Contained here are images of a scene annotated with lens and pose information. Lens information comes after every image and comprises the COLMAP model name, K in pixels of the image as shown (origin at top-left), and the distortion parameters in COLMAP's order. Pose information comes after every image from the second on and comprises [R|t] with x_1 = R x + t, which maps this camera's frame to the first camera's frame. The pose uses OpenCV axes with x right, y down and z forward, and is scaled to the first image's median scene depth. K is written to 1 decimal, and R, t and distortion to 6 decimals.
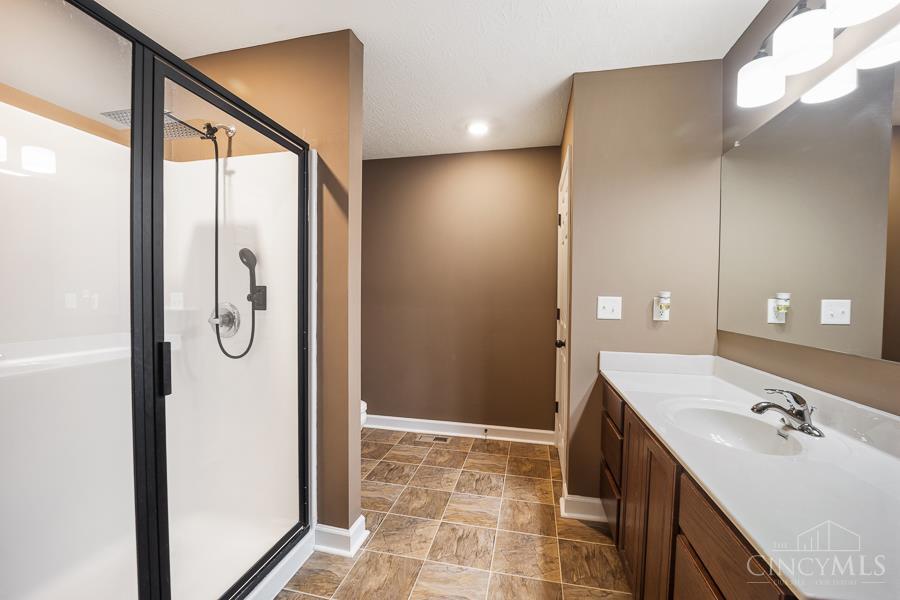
lens RADIAL K [[372.1, 0, 455.2], [0, 372.1, 304.2], [0, 0, 1]] dist [-0.022016, -0.000351]
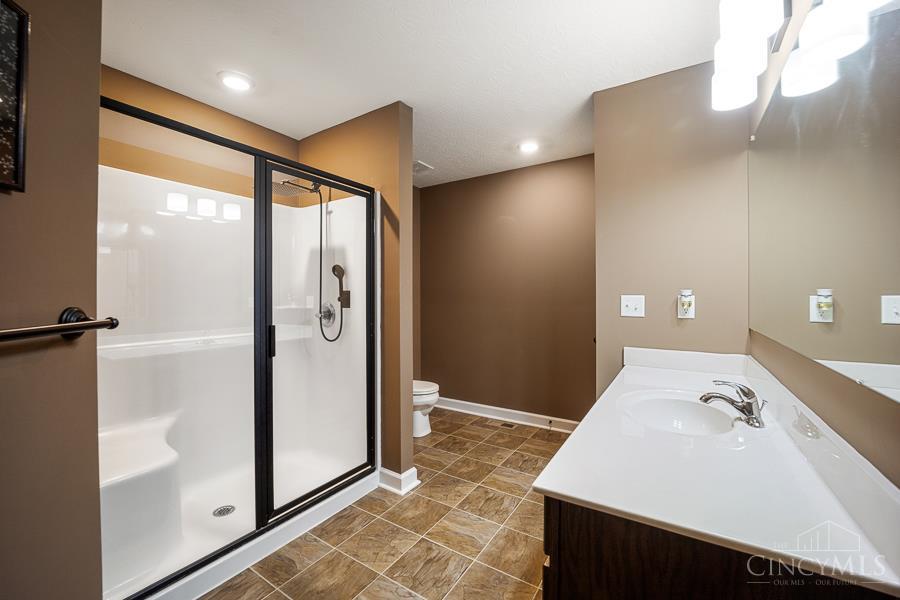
lens RADIAL K [[366.4, 0, 448.1], [0, 366.4, 296.2], [0, 0, 1]] dist [-0.021940, -0.000031]
pose [[0.936361, -0.011309, -0.350857, 0.322508], [0.002785, 0.999689, -0.024790, 0.006952], [0.351028, 0.022236, 0.936101, -0.169900]]
